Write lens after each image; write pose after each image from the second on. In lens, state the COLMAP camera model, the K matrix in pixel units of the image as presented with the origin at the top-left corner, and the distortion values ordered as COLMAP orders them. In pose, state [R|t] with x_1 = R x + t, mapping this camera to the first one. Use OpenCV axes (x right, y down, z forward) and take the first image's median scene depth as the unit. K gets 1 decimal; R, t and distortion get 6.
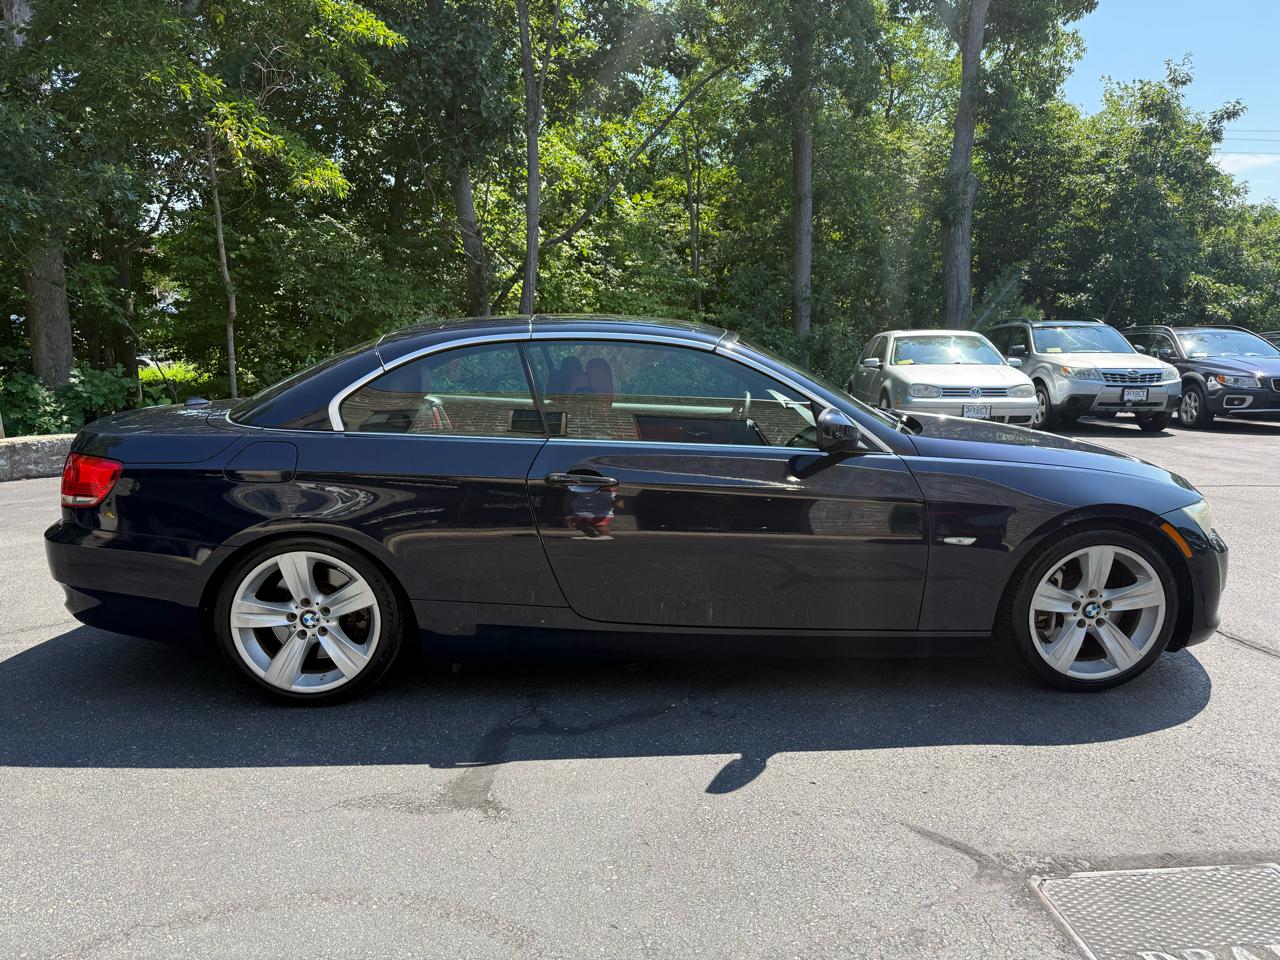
lens RADIAL K [[935.9, 0, 641.5], [0, 935.9, 483.0], [0, 0, 1]] dist [-0.002281, -0.002758]
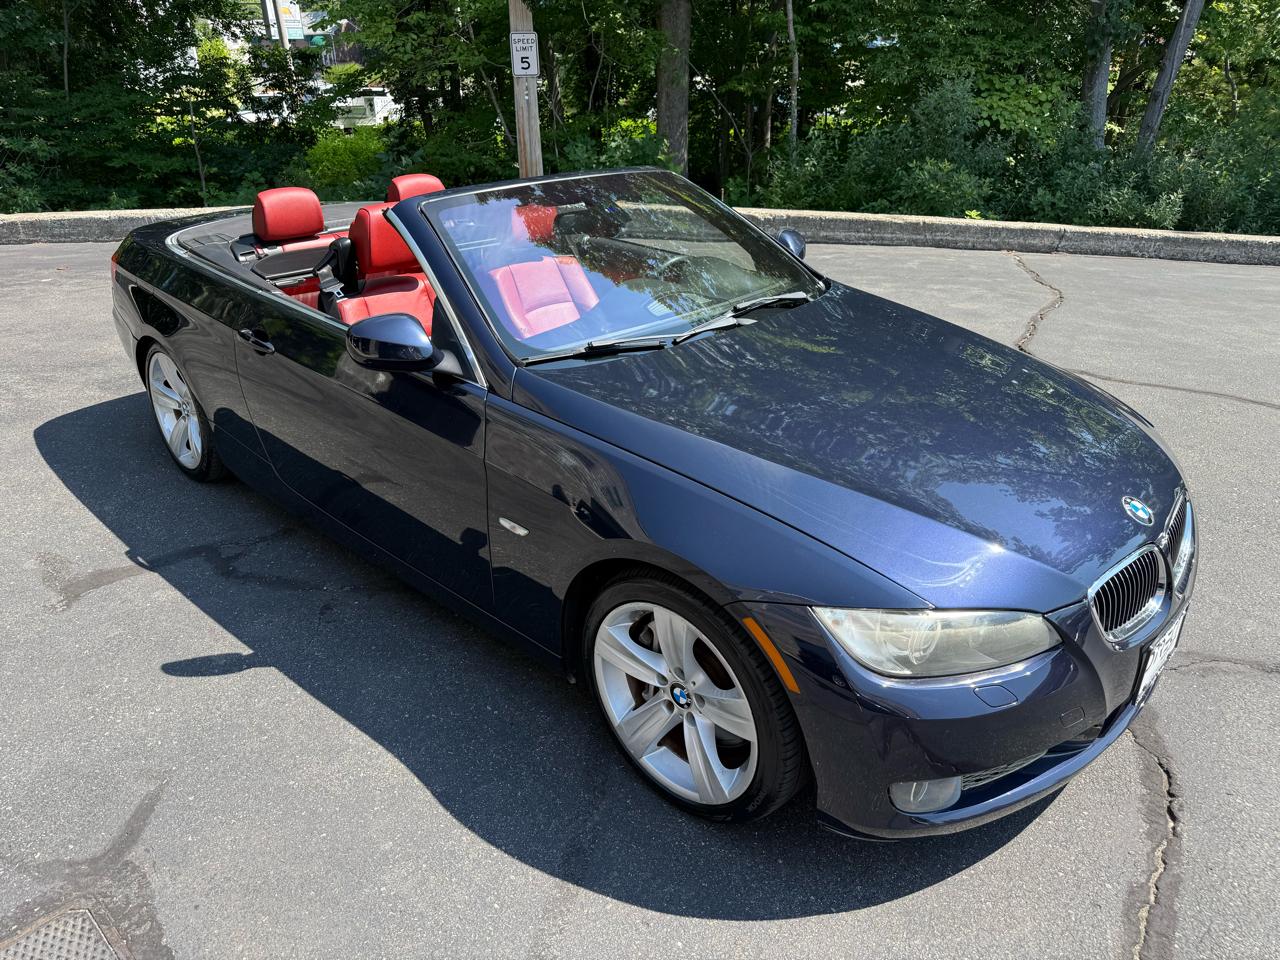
lens RADIAL K [[919.0, 0, 646.3], [0, 919.0, 482.2], [0, 0, 1]] dist [0.001884, -0.007634]
pose [[0.691221, 0.304383, -0.655412, 0.253695], [-0.120510, 0.942817, 0.310764, -0.060340], [0.712524, -0.135823, 0.688376, 0.170792]]
